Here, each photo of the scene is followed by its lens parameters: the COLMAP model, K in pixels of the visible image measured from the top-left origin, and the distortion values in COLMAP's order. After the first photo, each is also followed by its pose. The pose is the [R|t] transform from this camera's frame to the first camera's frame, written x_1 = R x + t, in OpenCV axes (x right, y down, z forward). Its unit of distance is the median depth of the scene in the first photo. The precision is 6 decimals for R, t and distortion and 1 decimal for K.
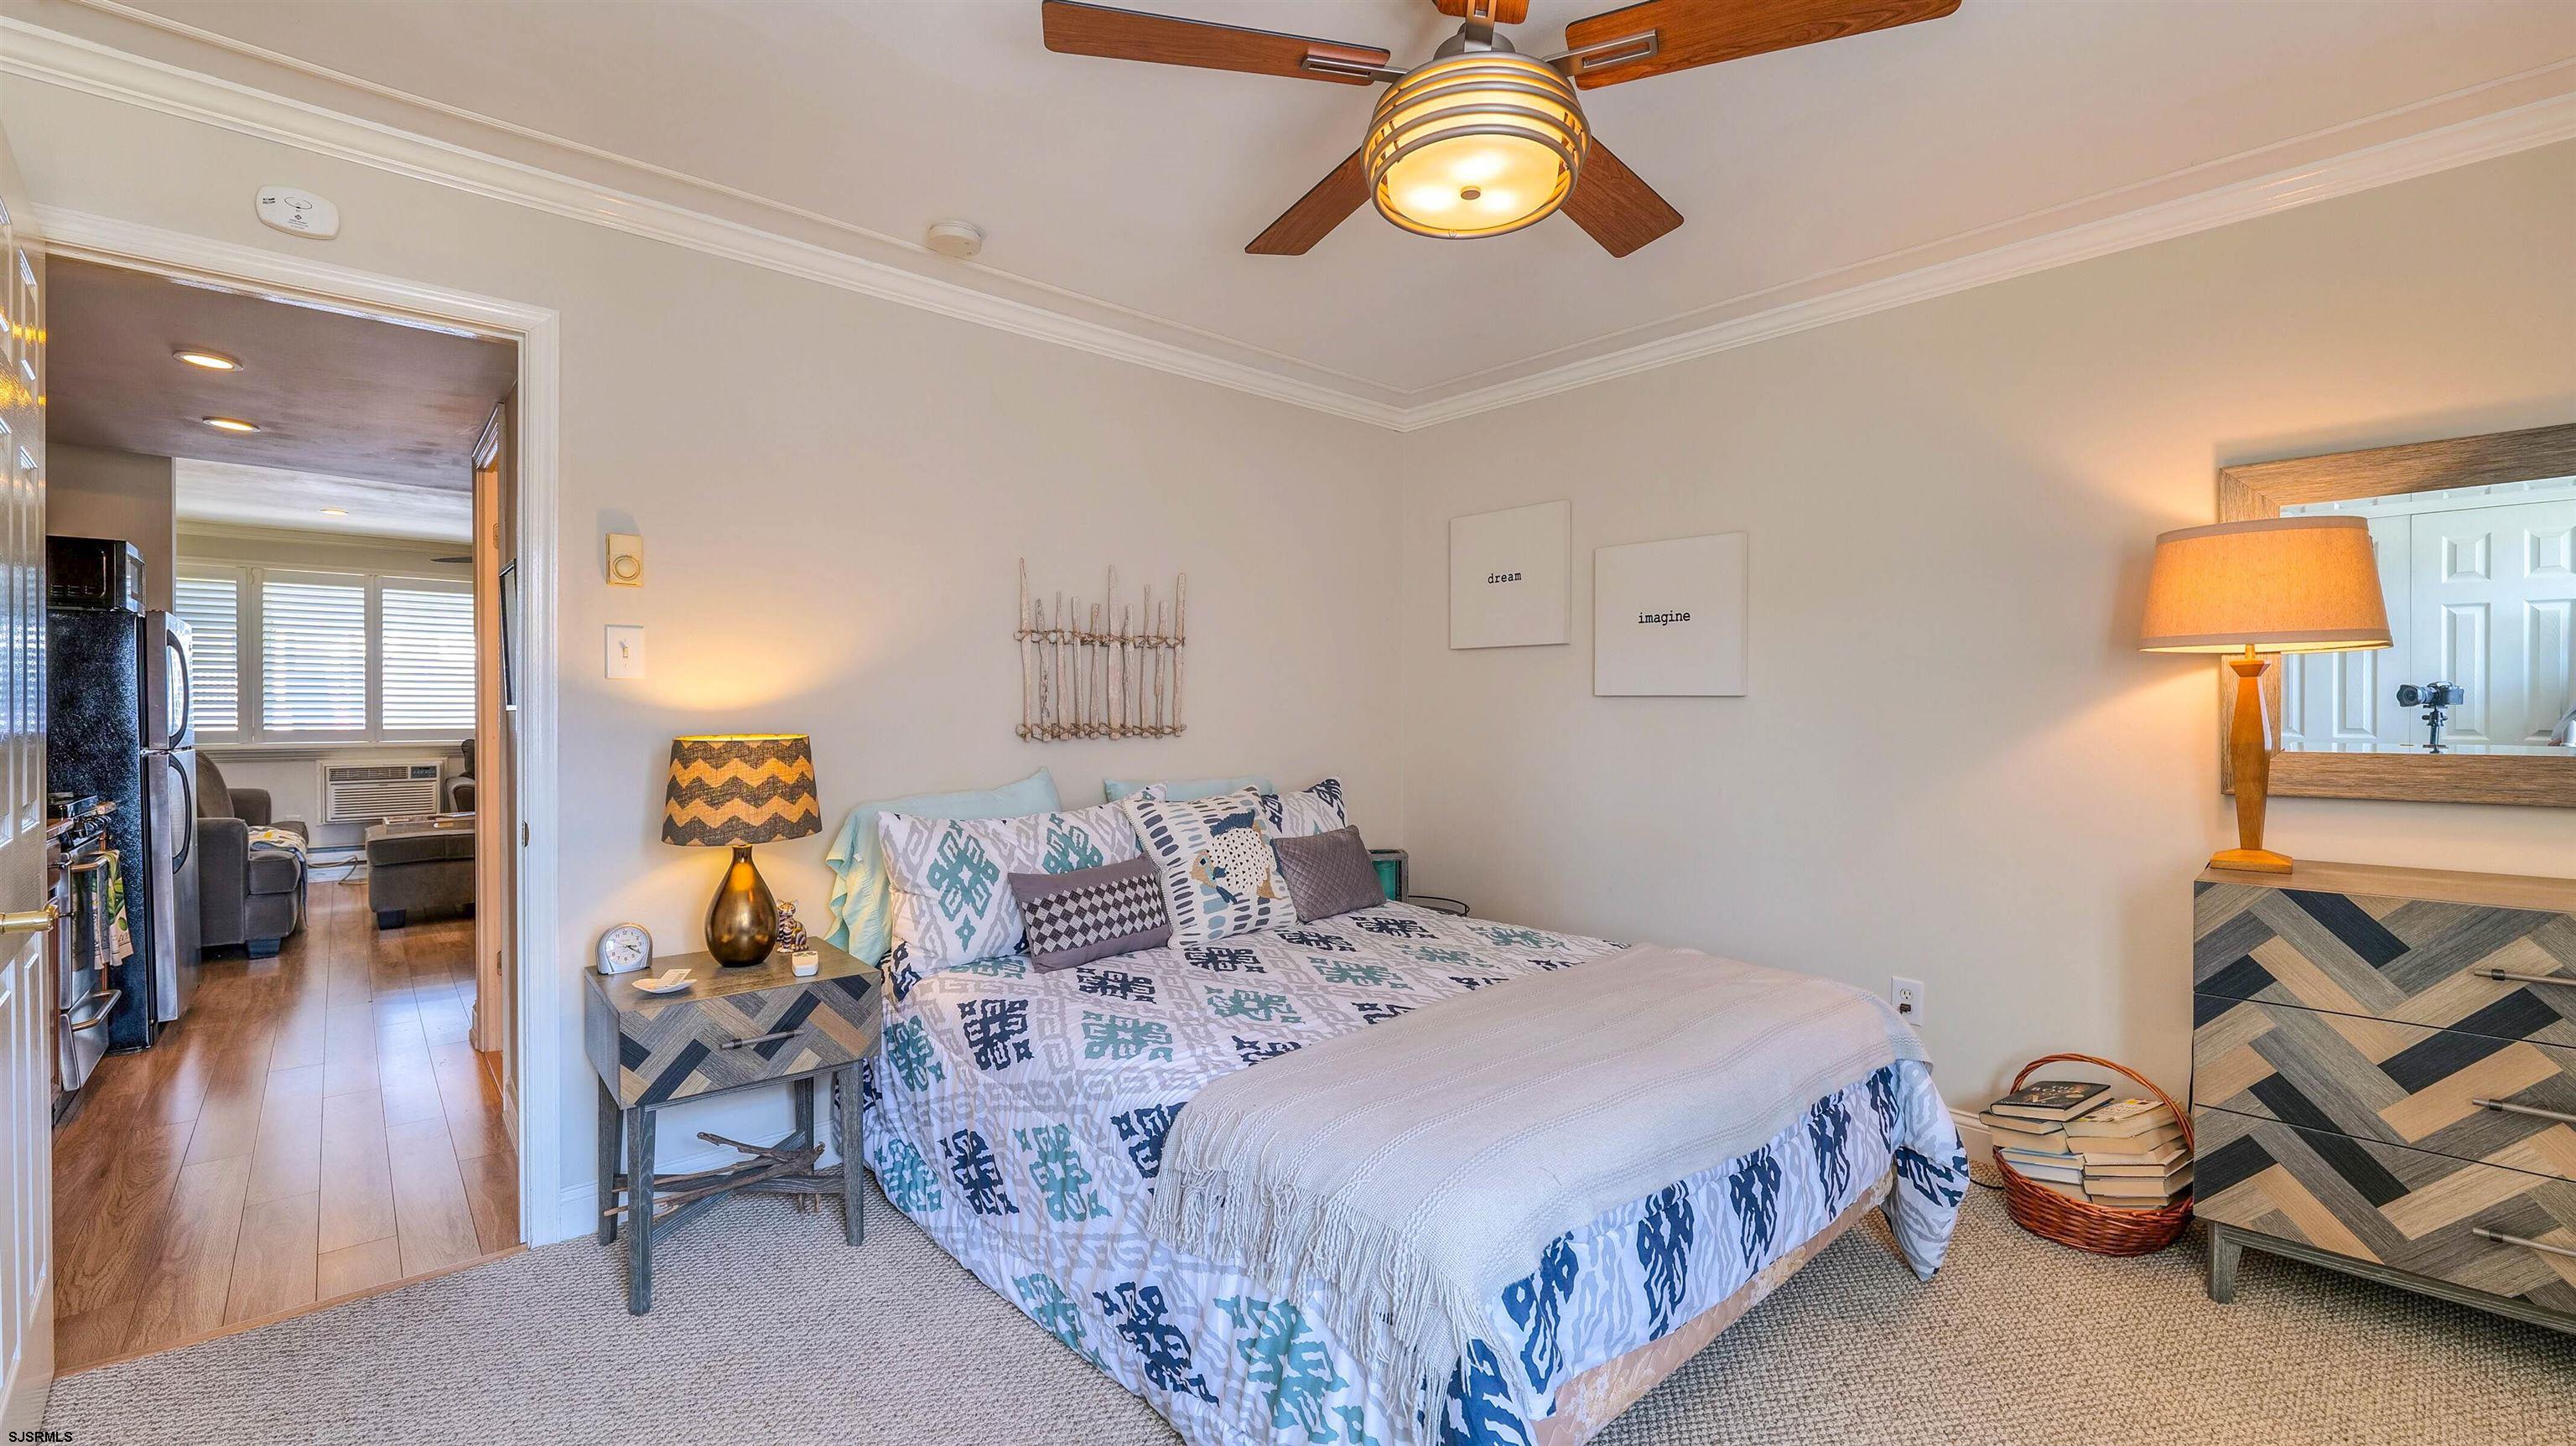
lens RADIAL K [[1050.3, 0, 1270.6], [0, 1050.3, 715.8], [0, 0, 1]] dist [-0.010403, 0.000579]
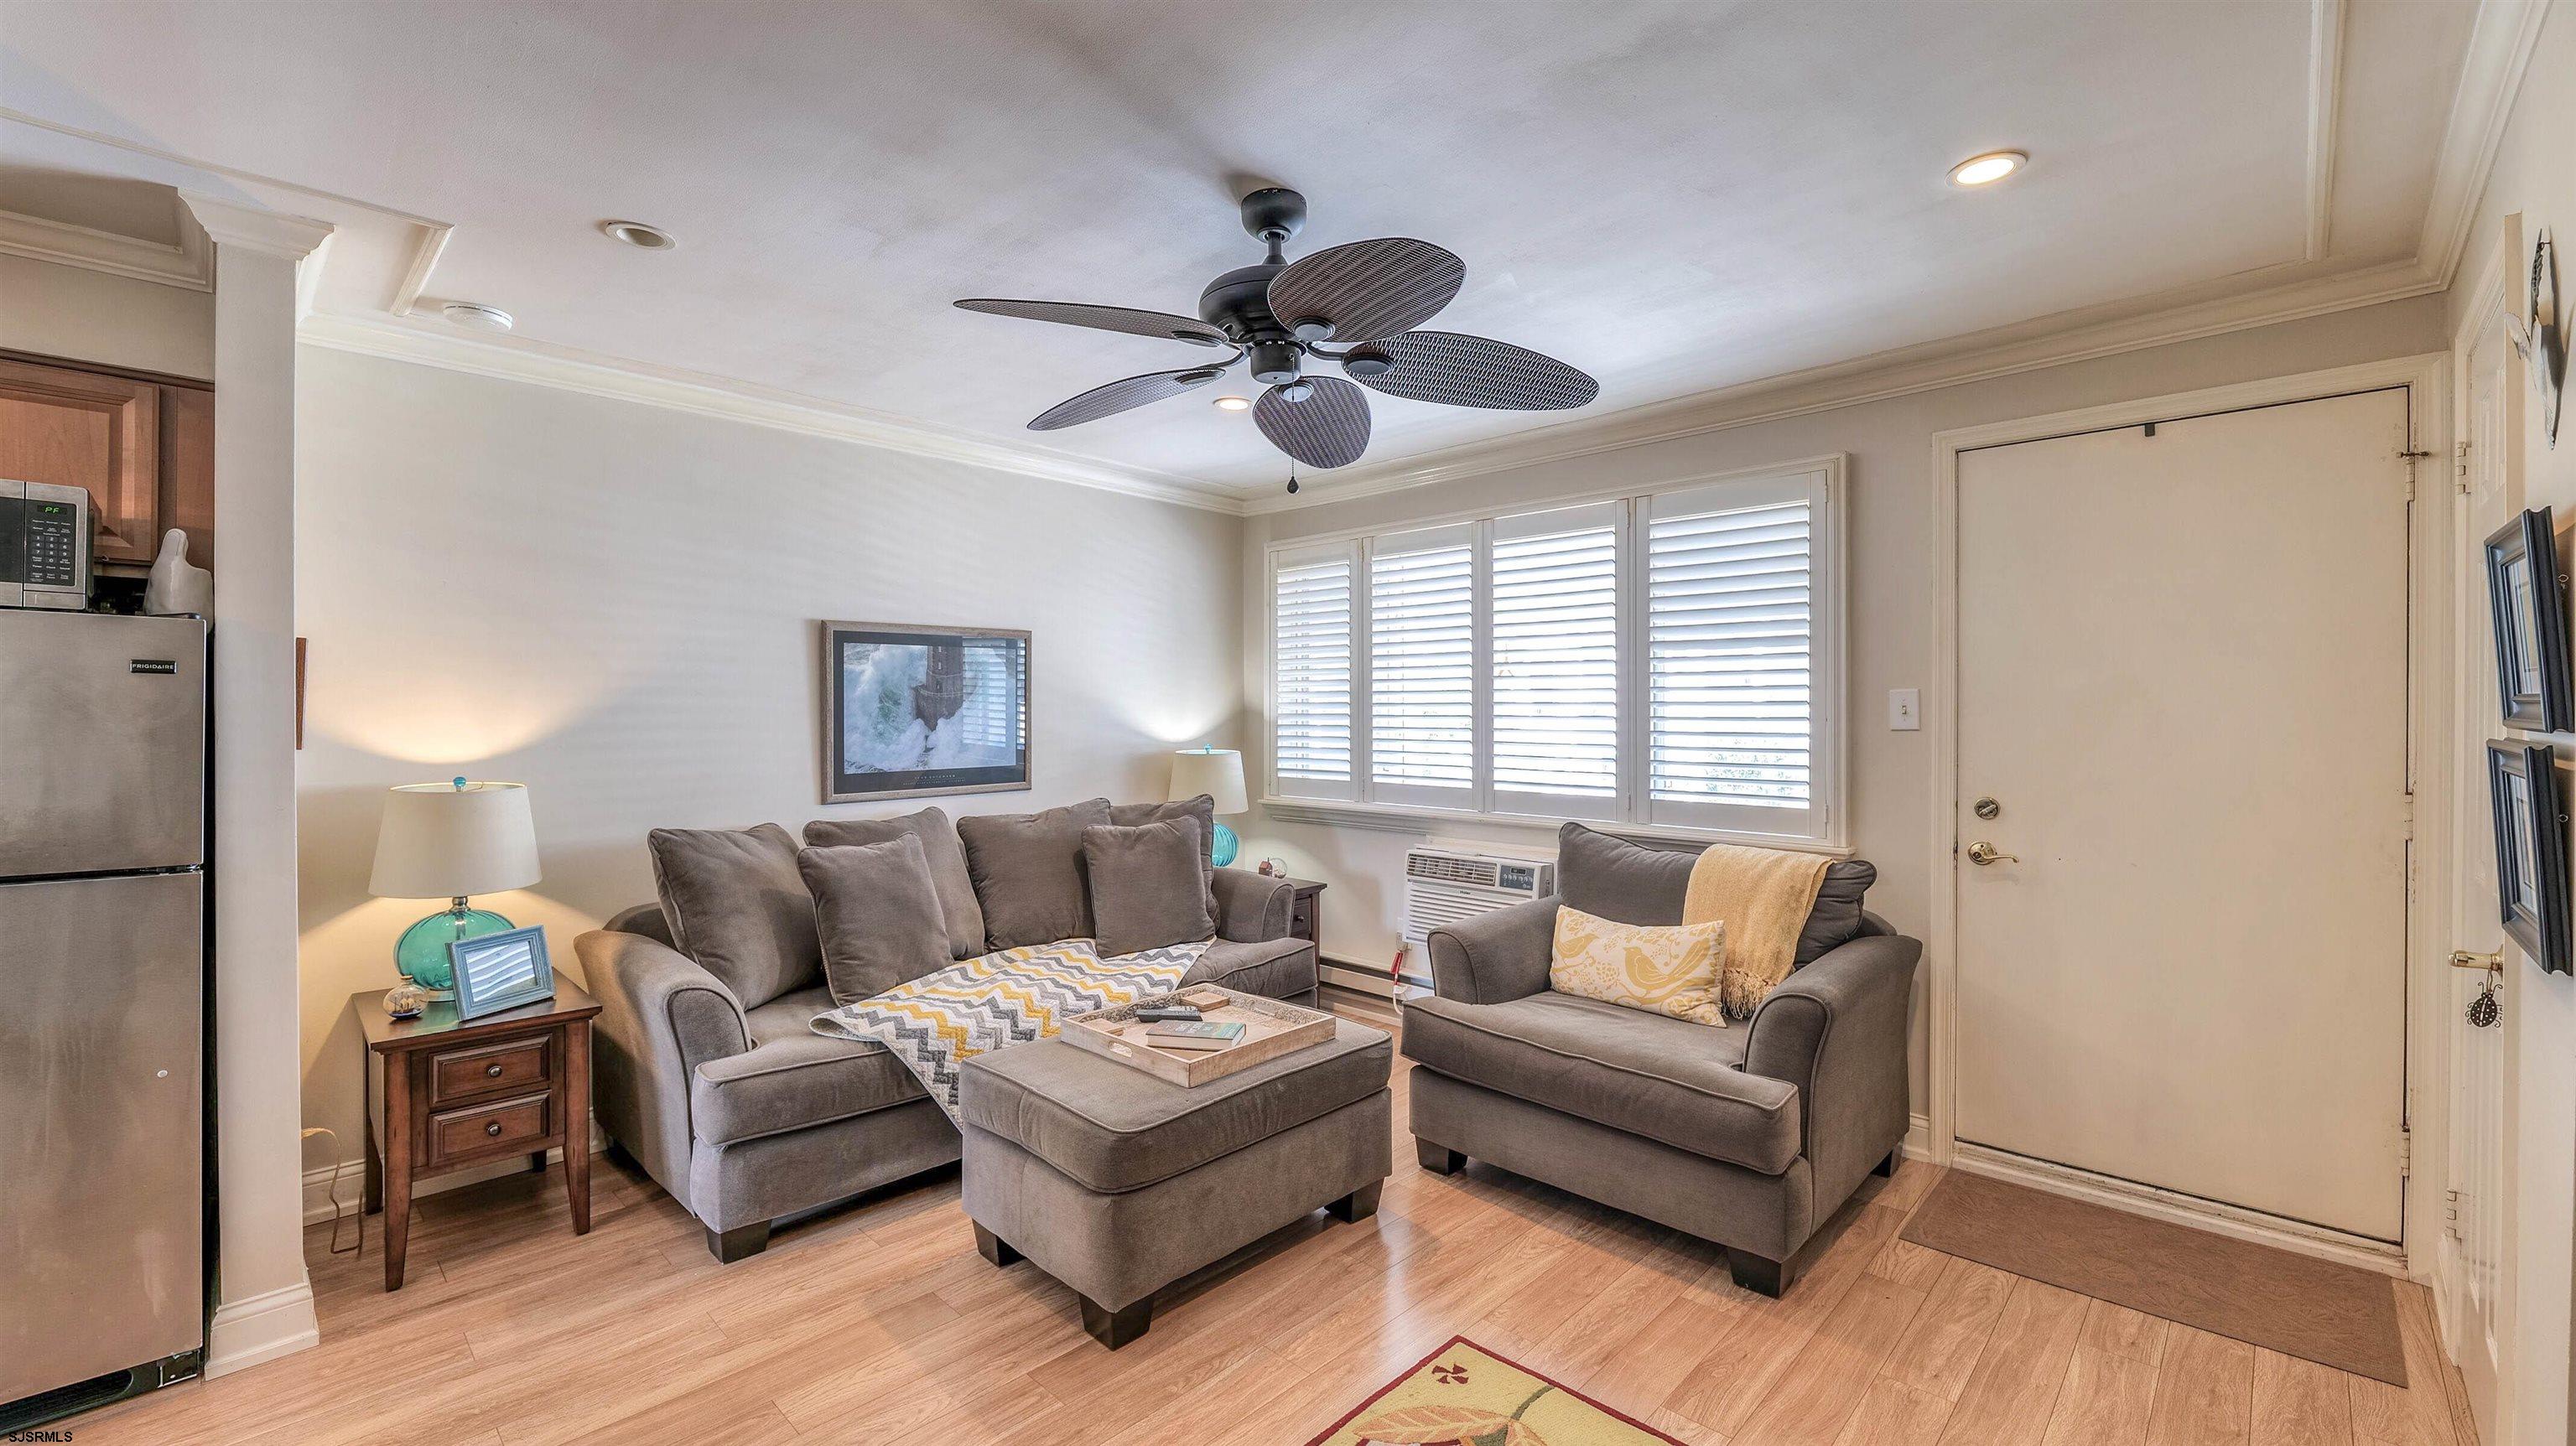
lens RADIAL K [[1050.3, 0, 1270.6], [0, 1050.3, 715.8], [0, 0, 1]] dist [-0.010403, 0.000579]
pose [[0.065437, 0.004250, -0.997848, -0.394140], [-0.012928, 0.999911, 0.003411, -0.037697], [0.997773, 0.012677, 0.065486, 1.135788]]
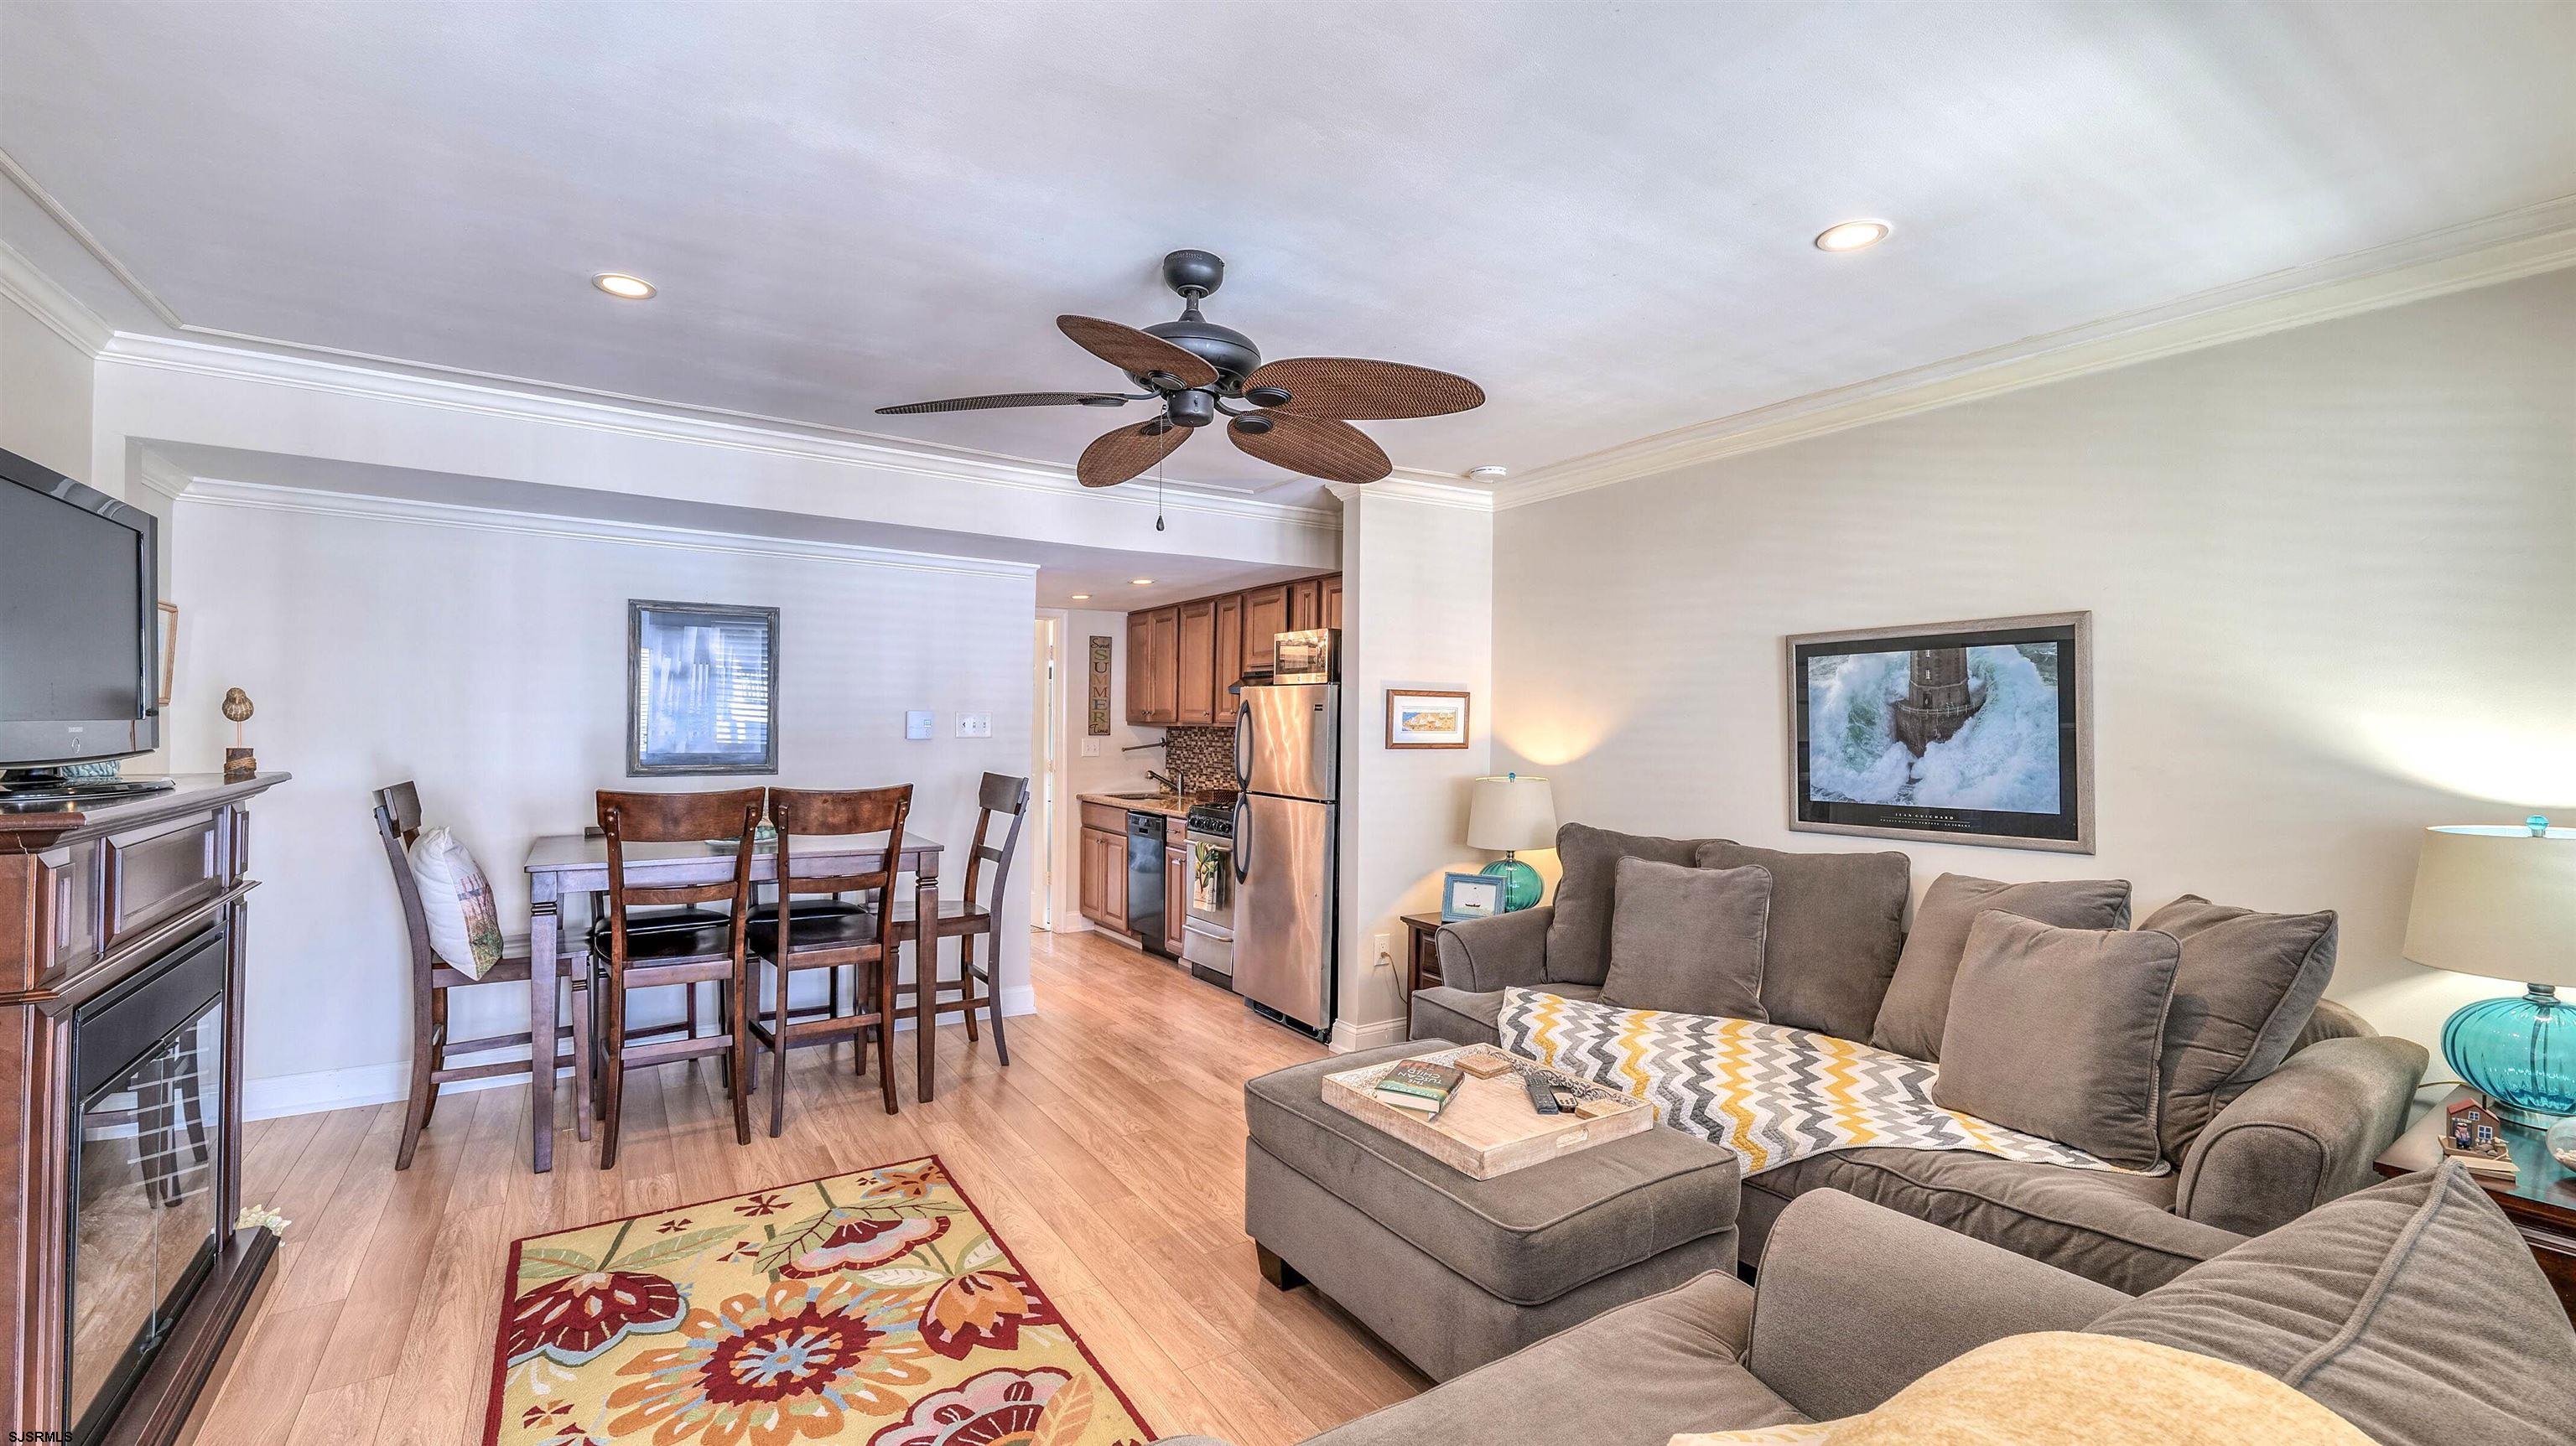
lens RADIAL K [[1050.3, 0, 1270.6], [0, 1050.3, 715.8], [0, 0, 1]] dist [-0.010403, 0.000579]
pose [[-0.987452, -0.010342, 0.157579, -0.885343], [-0.010966, 0.999935, -0.003086, -0.038947], [-0.157537, -0.004775, -0.987501, 1.576445]]
